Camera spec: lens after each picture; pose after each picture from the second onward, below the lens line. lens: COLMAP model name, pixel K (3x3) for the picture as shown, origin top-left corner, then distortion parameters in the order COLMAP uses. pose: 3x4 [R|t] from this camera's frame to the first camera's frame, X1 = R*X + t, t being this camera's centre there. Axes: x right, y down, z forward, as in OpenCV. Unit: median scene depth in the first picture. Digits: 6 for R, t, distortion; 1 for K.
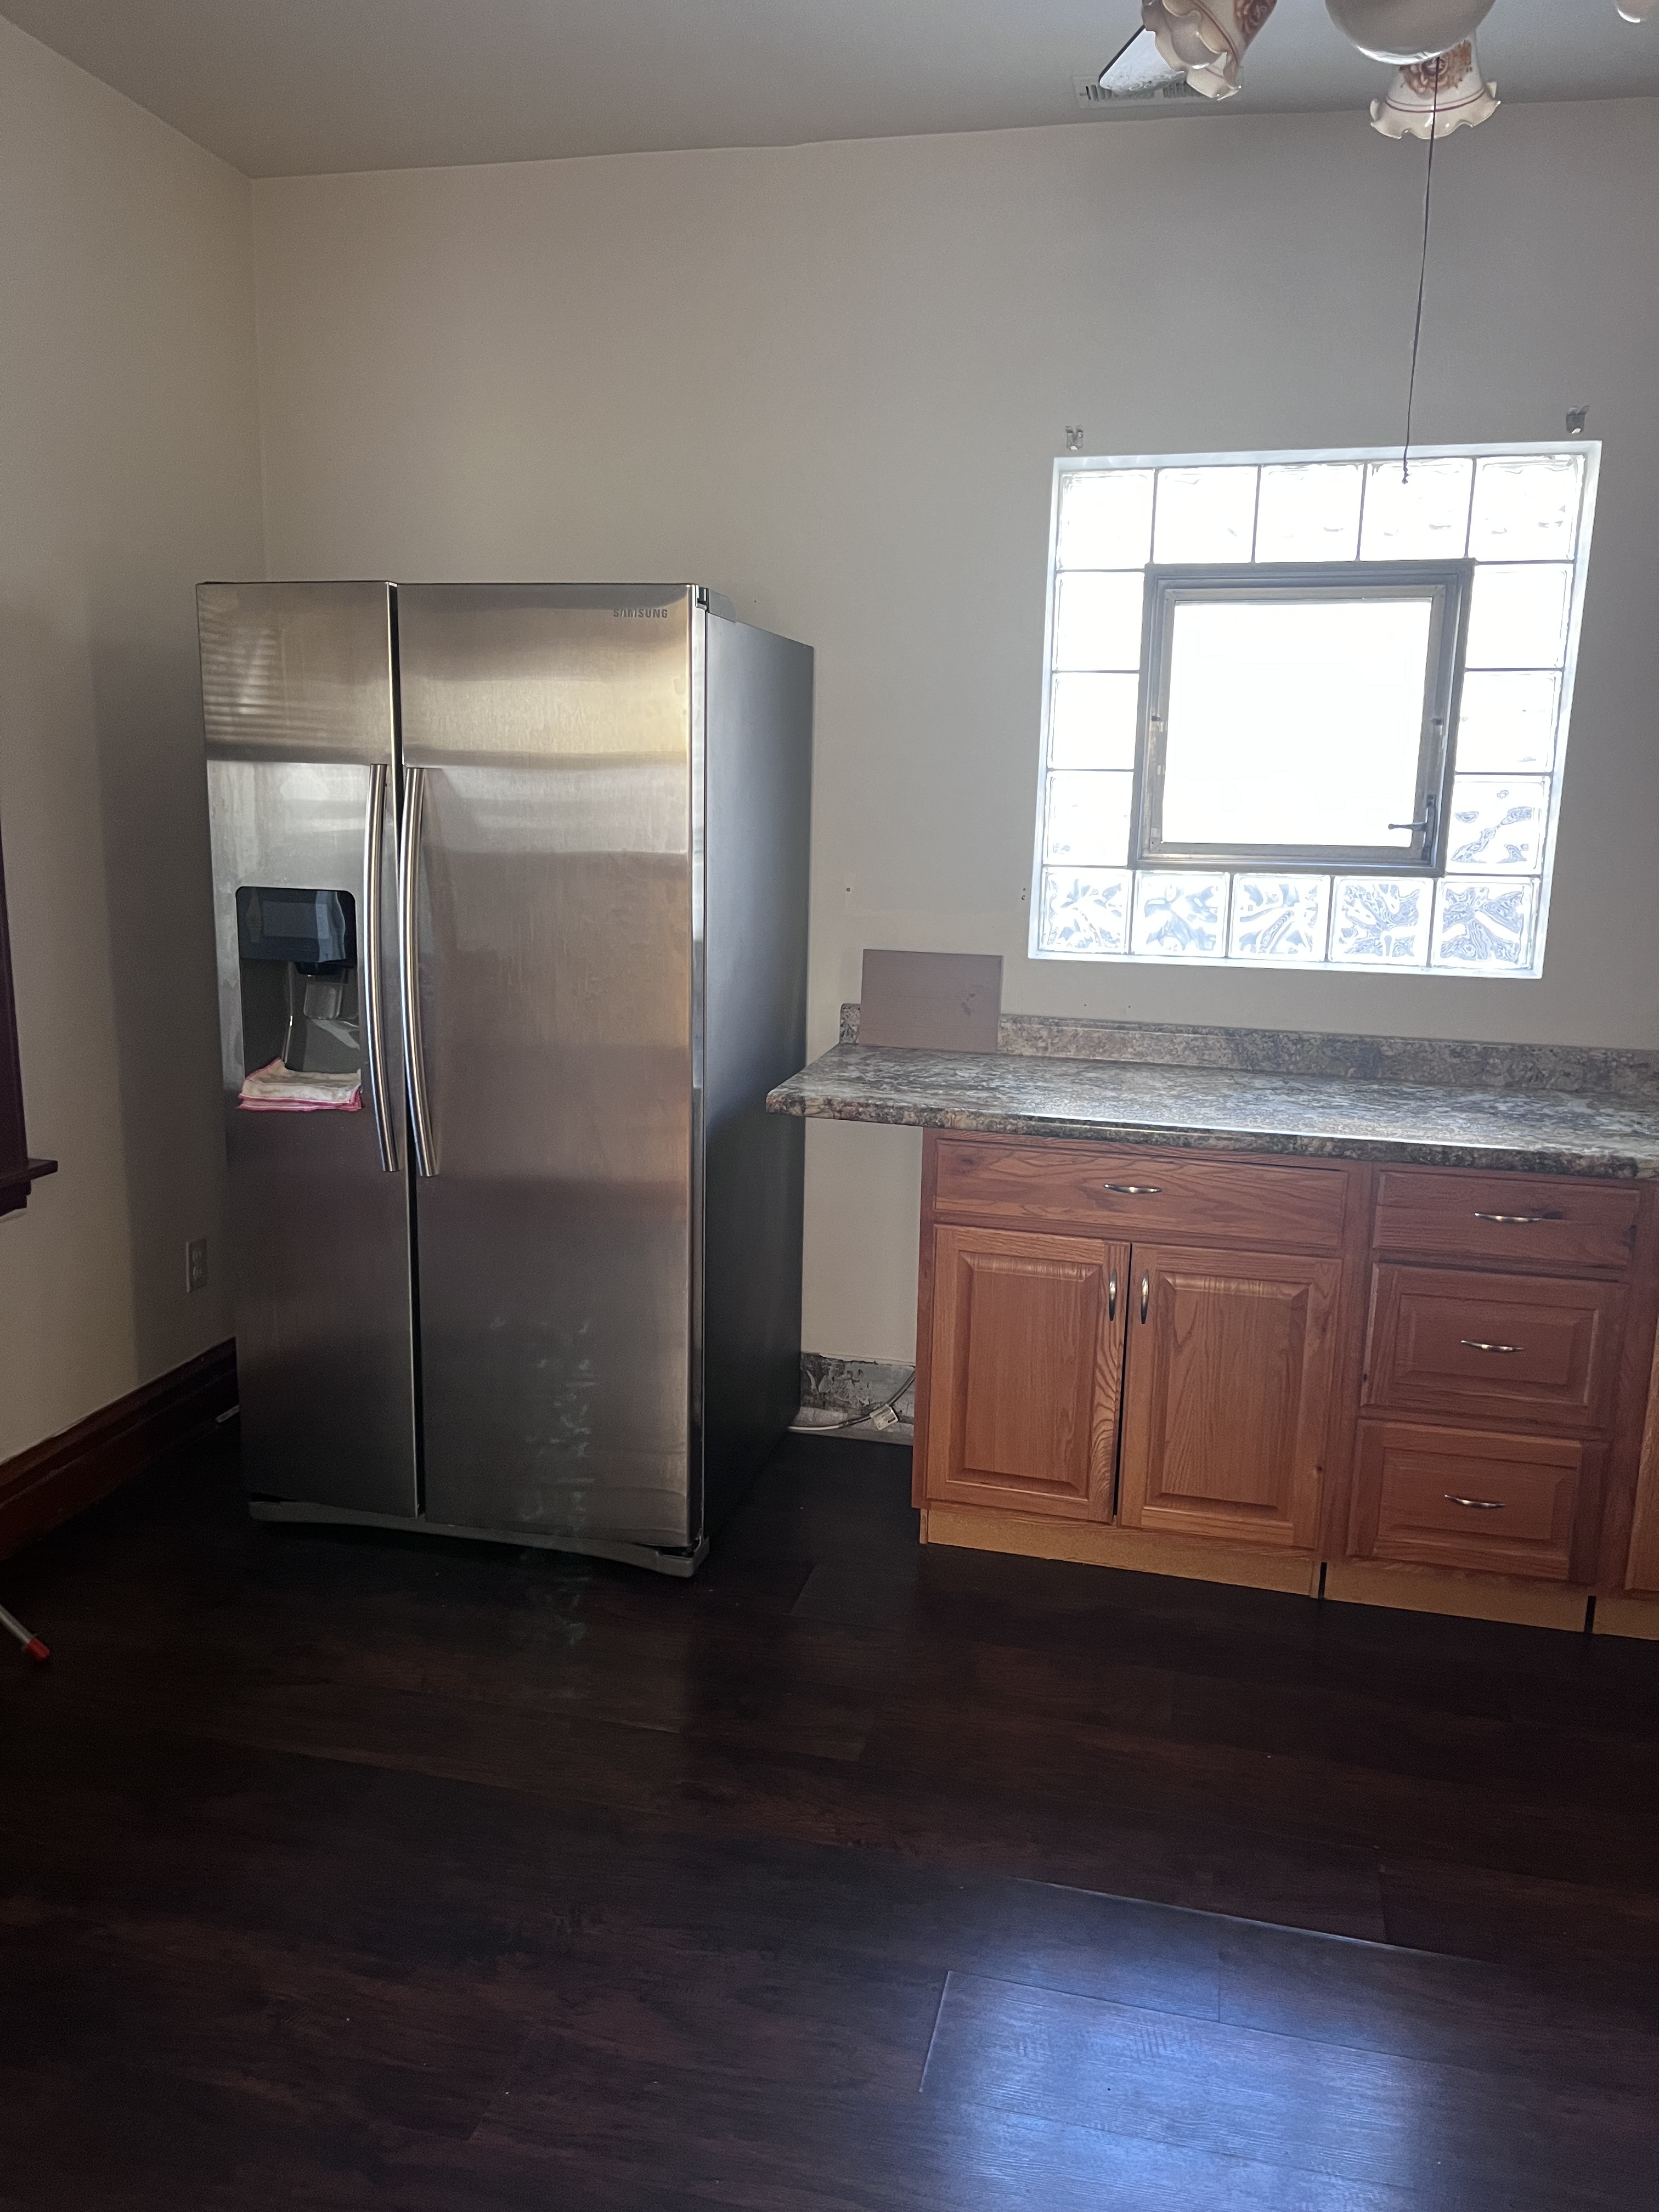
lens RADIAL K [[1678.9, 0, 829.5], [0, 1678.9, 1106.0], [0, 0, 1]] dist [0.031790, -0.005839]
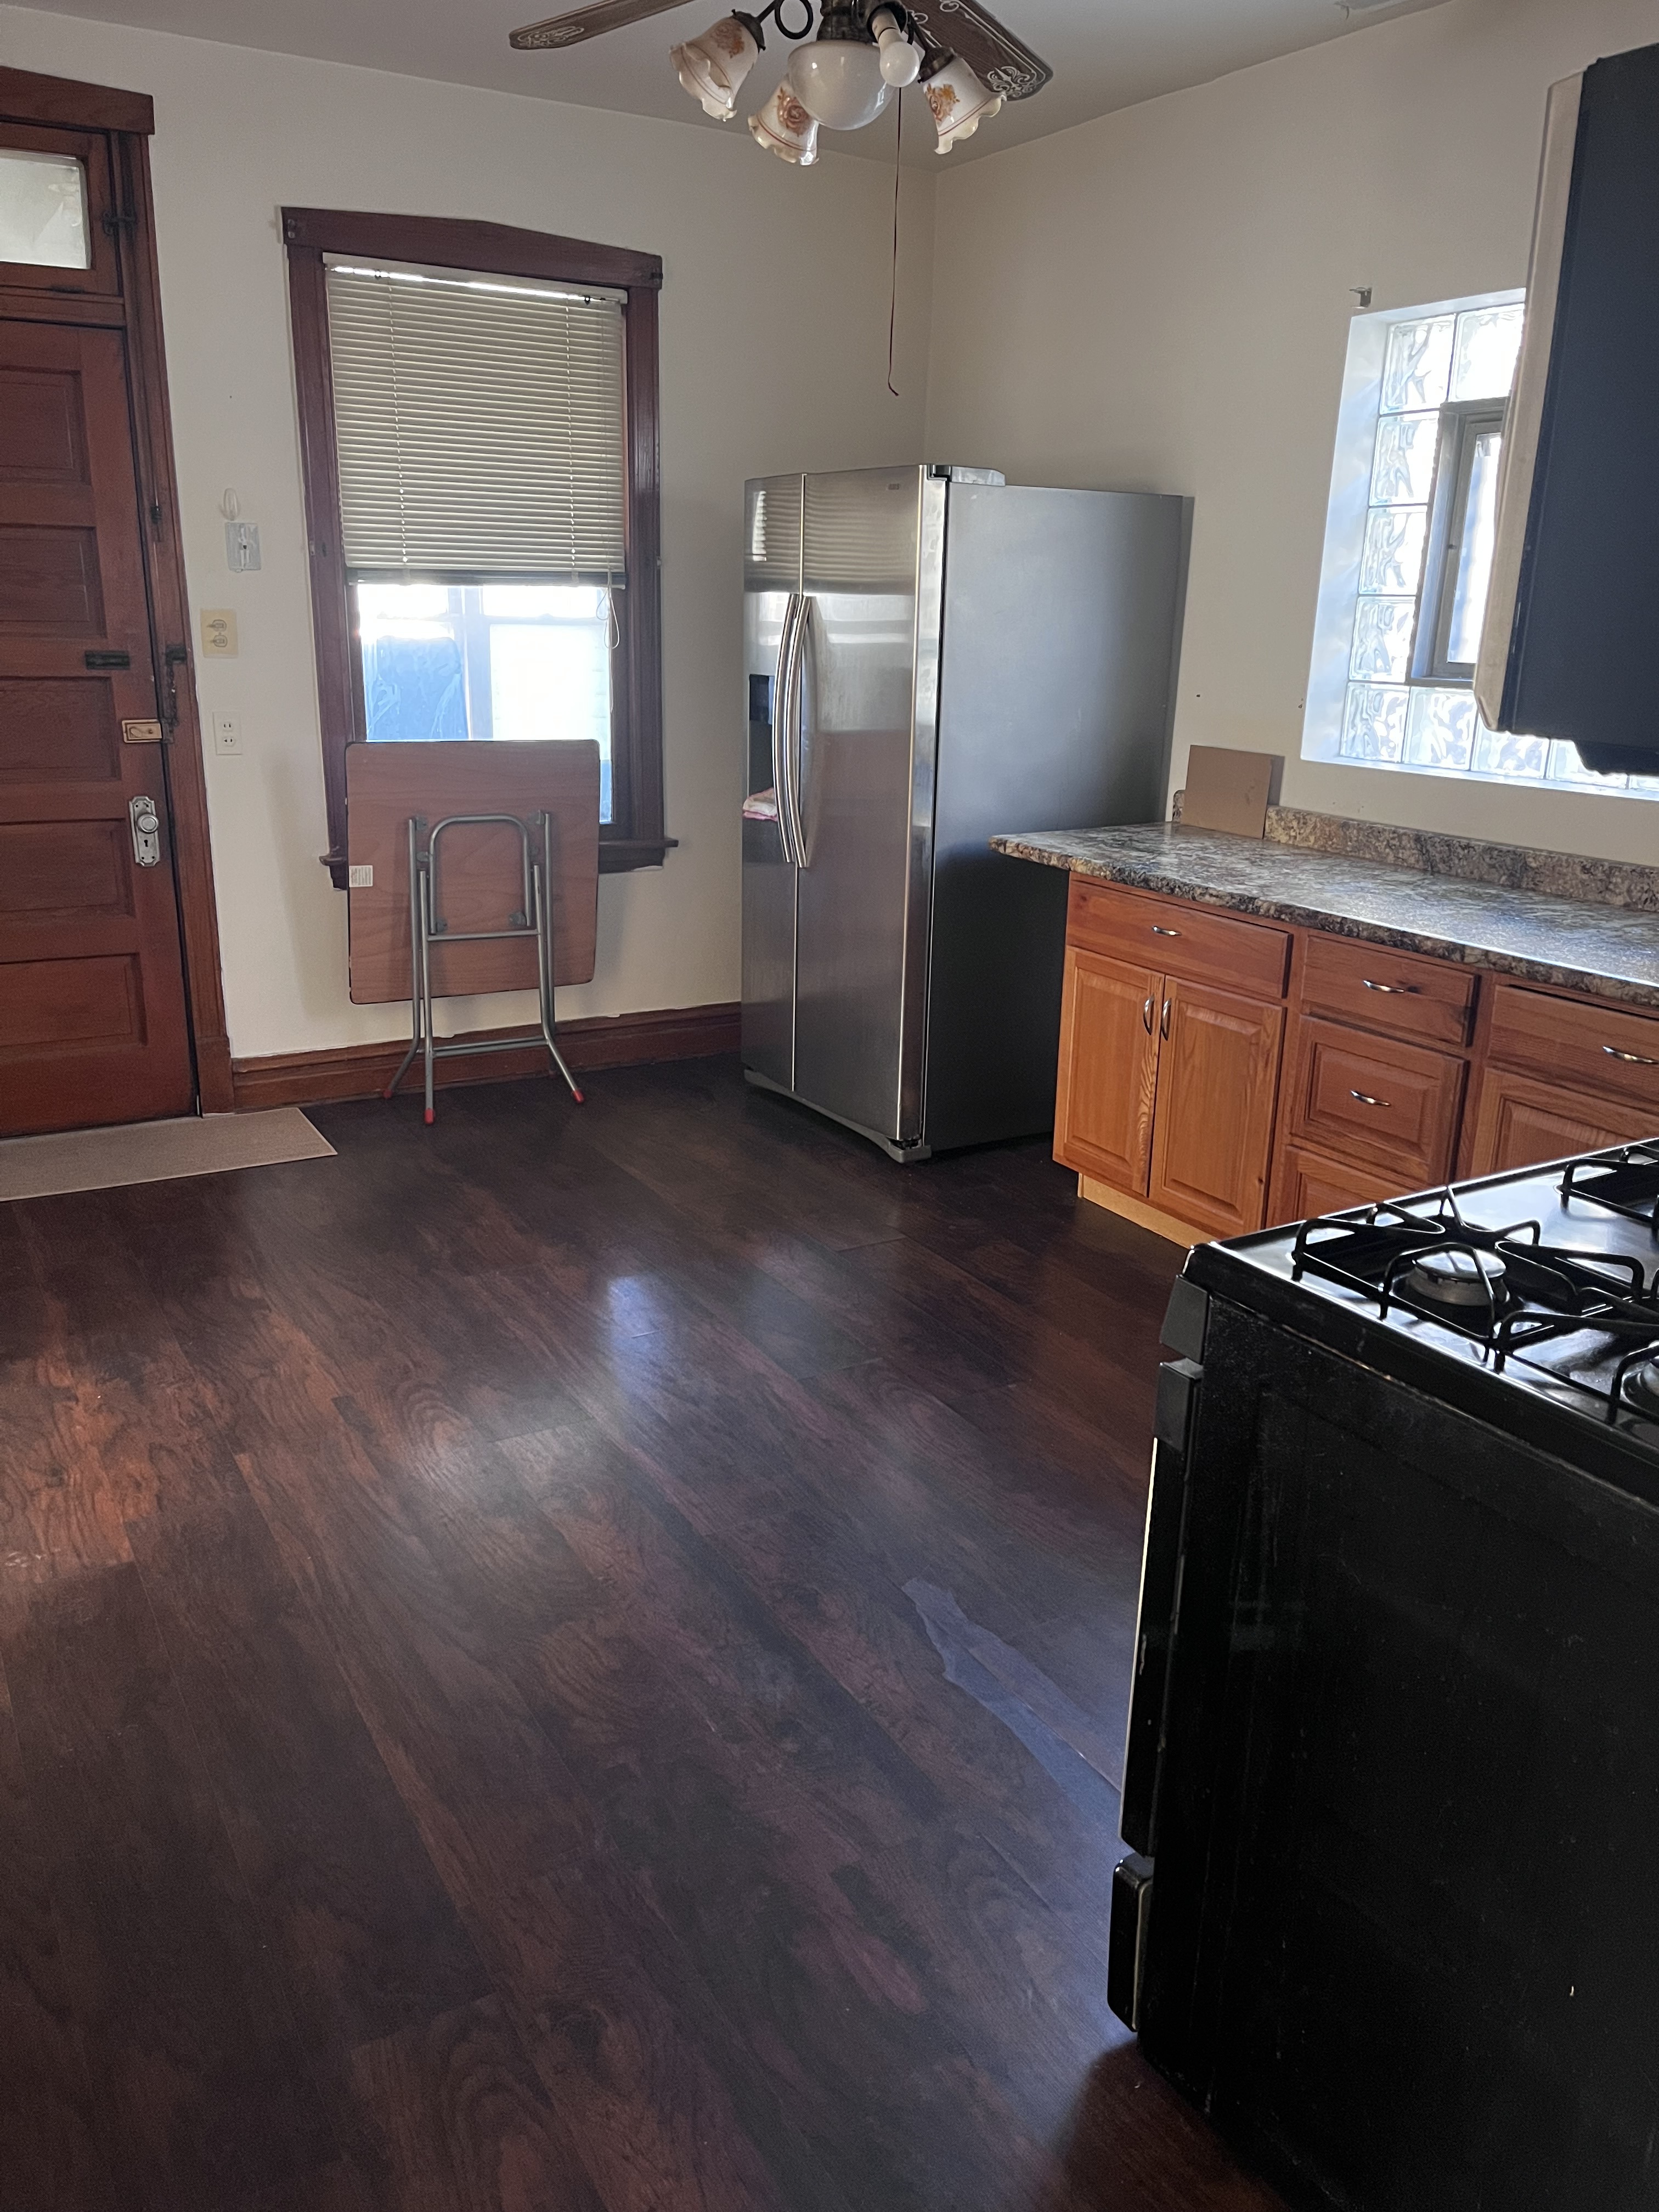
lens RADIAL K [[1678.9, 0, 829.5], [0, 1678.9, 1106.0], [0, 0, 1]] dist [0.031790, -0.005839]
pose [[0.693948, 0.202003, -0.691109, 0.809302], [-0.144854, 0.979382, 0.140812, 0.032914], [0.705304, 0.002394, 0.708901, -0.070174]]
